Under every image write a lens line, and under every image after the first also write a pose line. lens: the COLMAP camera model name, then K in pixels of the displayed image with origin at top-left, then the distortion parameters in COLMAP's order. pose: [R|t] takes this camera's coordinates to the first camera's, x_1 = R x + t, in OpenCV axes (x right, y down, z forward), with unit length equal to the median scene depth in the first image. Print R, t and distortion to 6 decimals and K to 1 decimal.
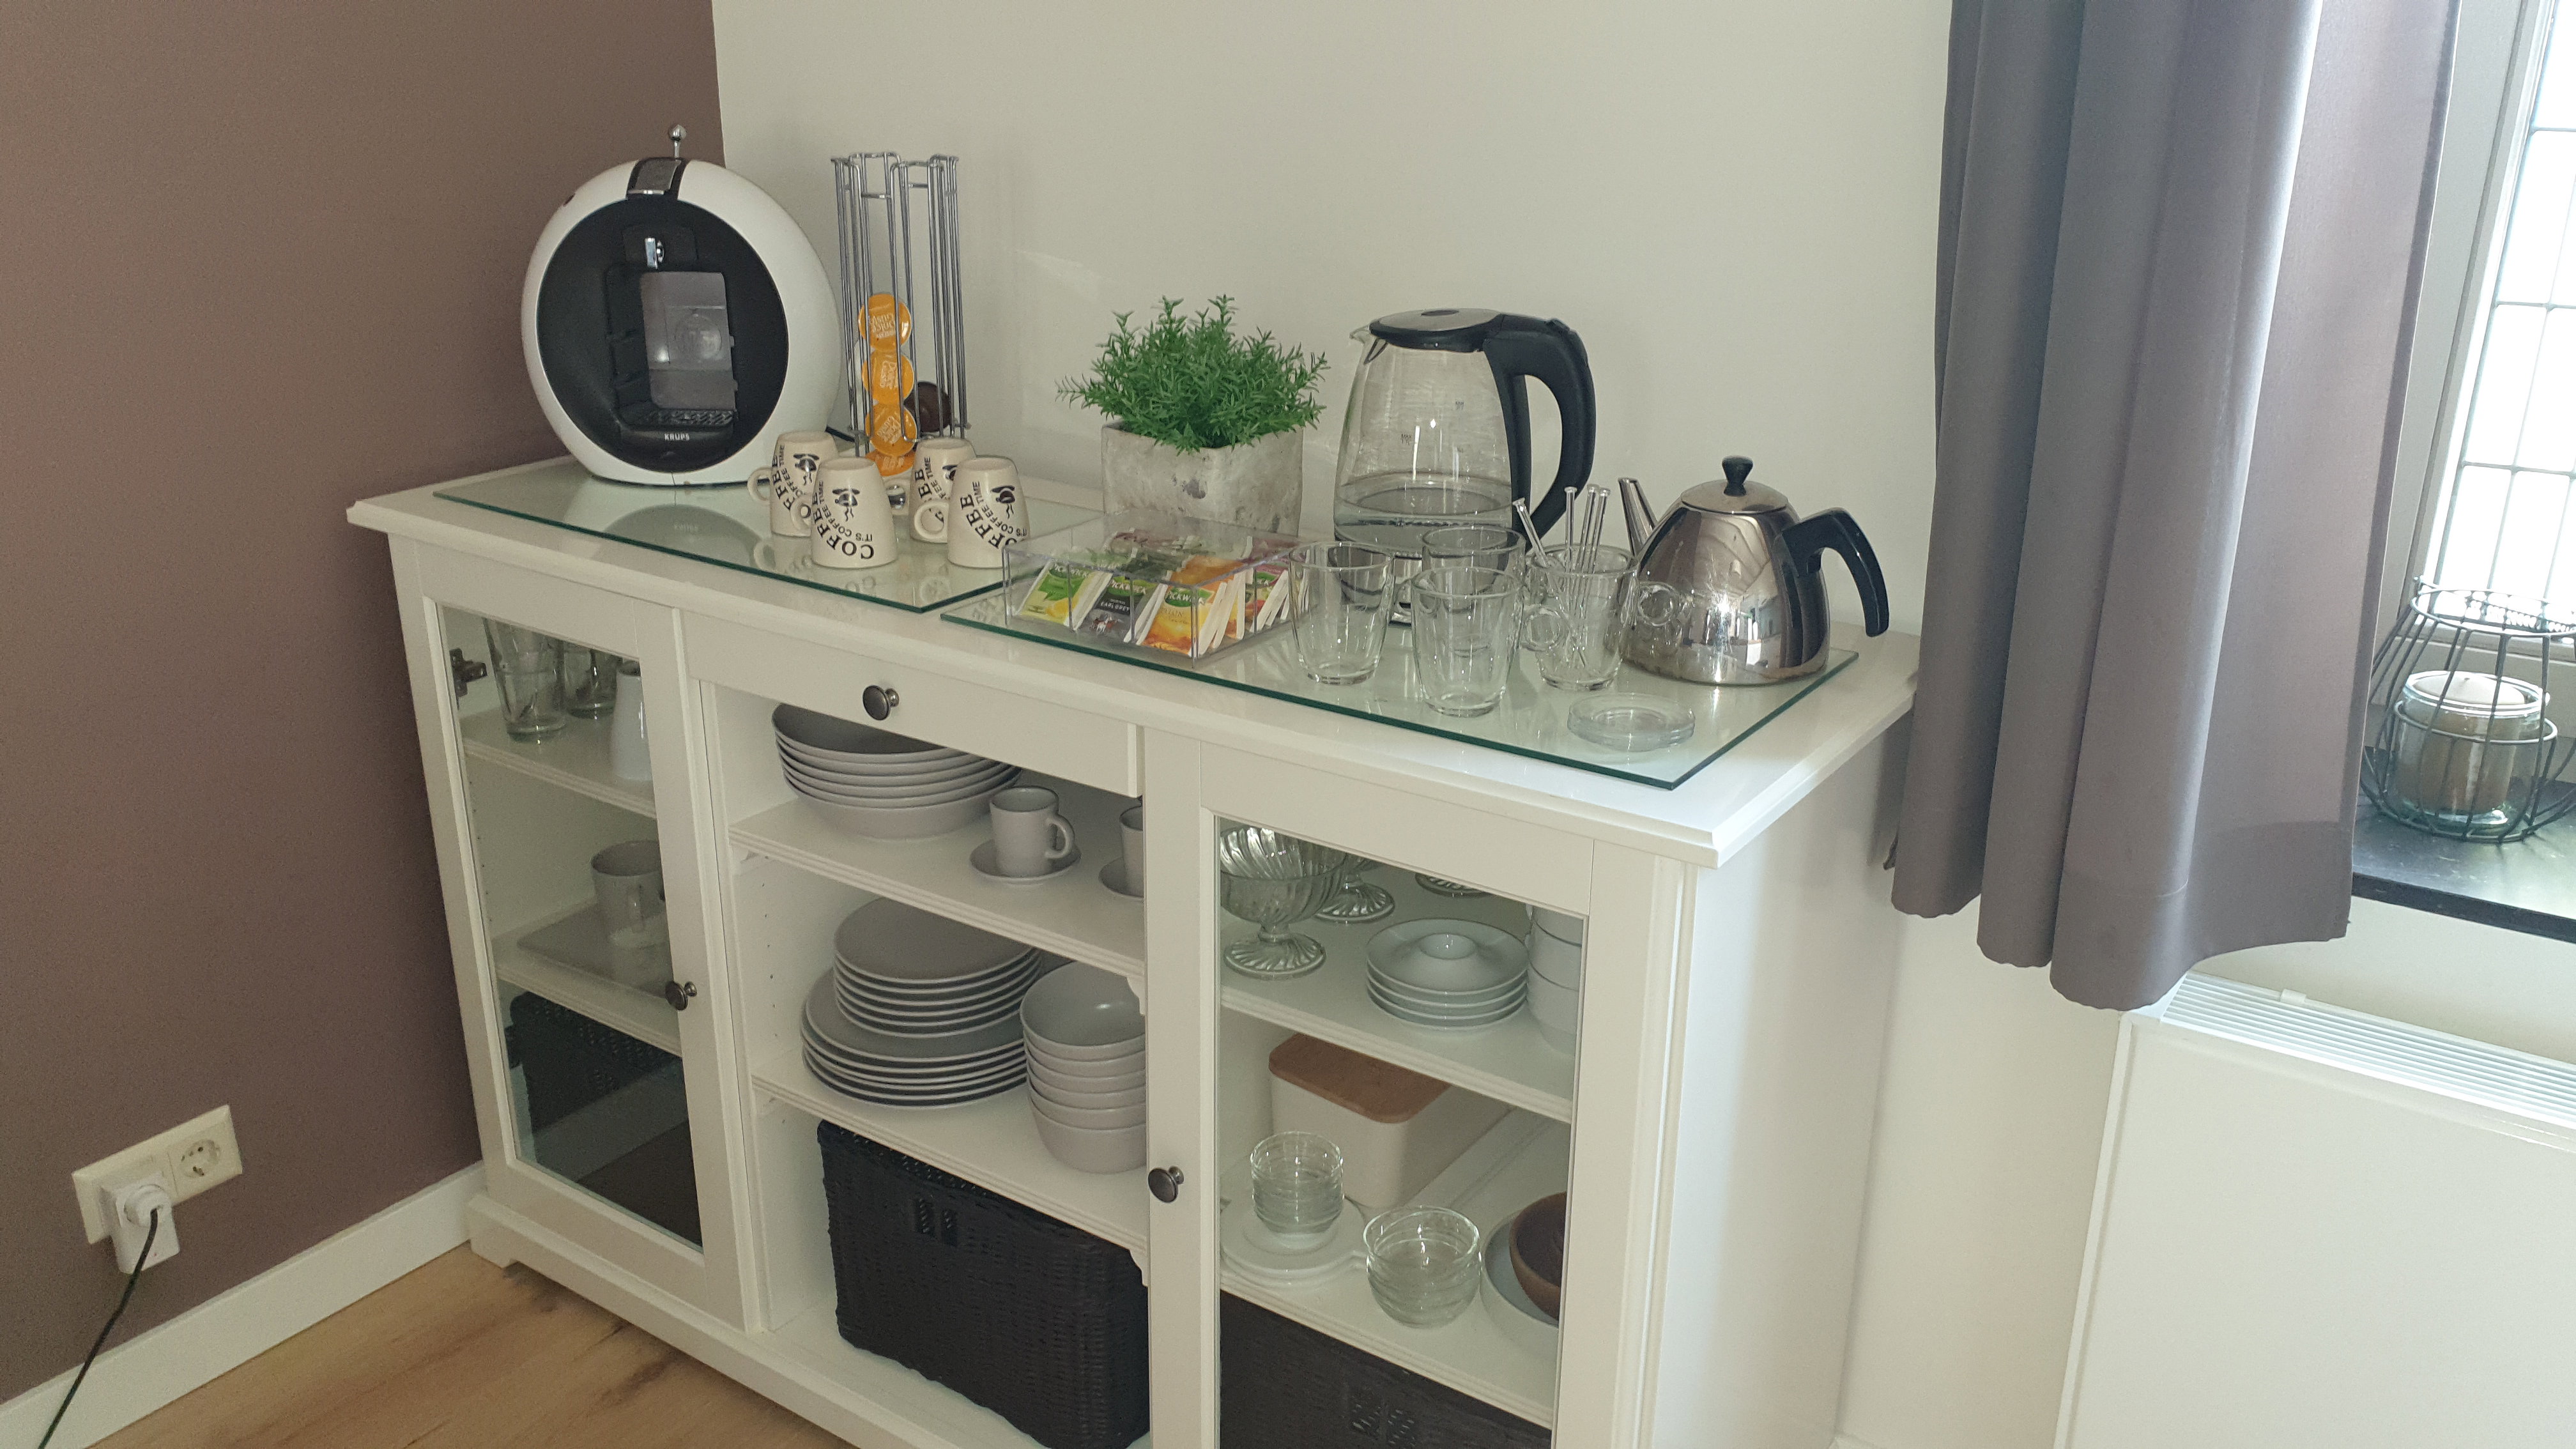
lens RADIAL K [[2009.1, 0, 1288.0], [0, 2009.1, 724.5], [0, 0, 1]] dist [0.001938, -0.002192]
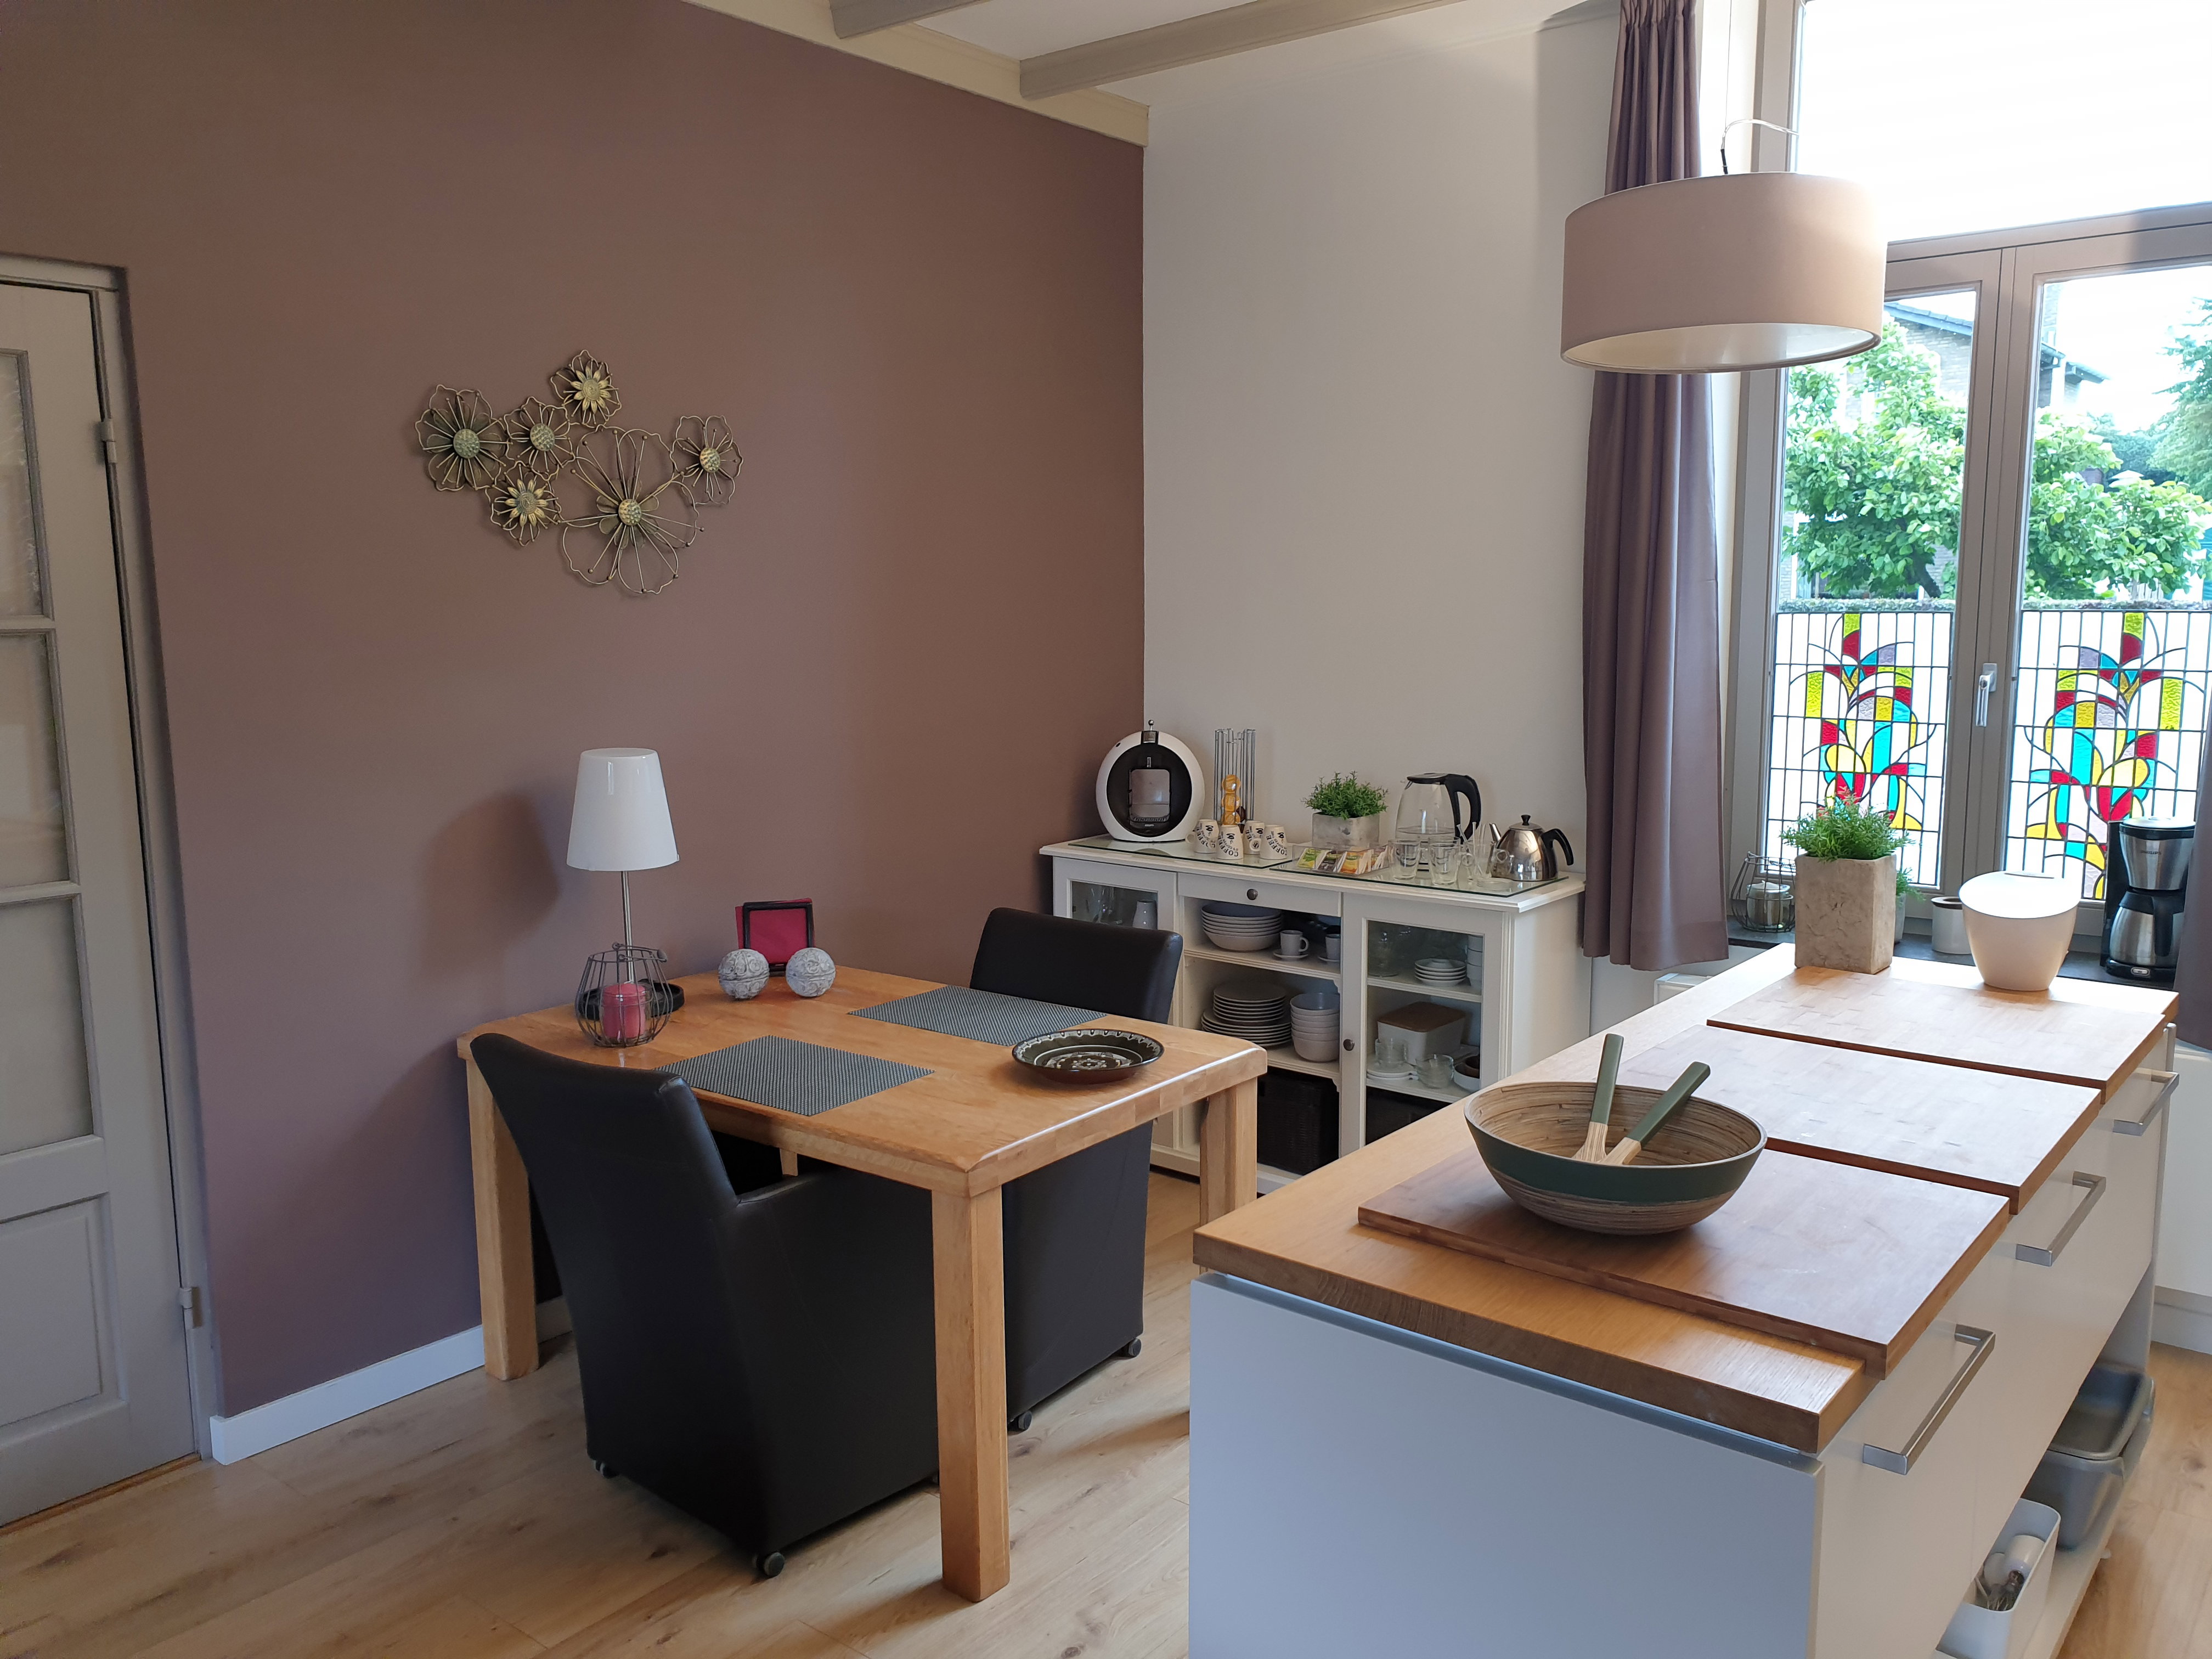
lens RADIAL K [[1753.5, 0, 1106.0], [0, 1753.5, 829.5], [0, 0, 1]] dist [0.023858, 0.005606]
pose [[0.998837, -0.000040, -0.048207, -0.296431], [-0.011916, 0.968761, -0.247708, 0.565774], [0.046711, 0.247995, 0.967635, -1.655714]]
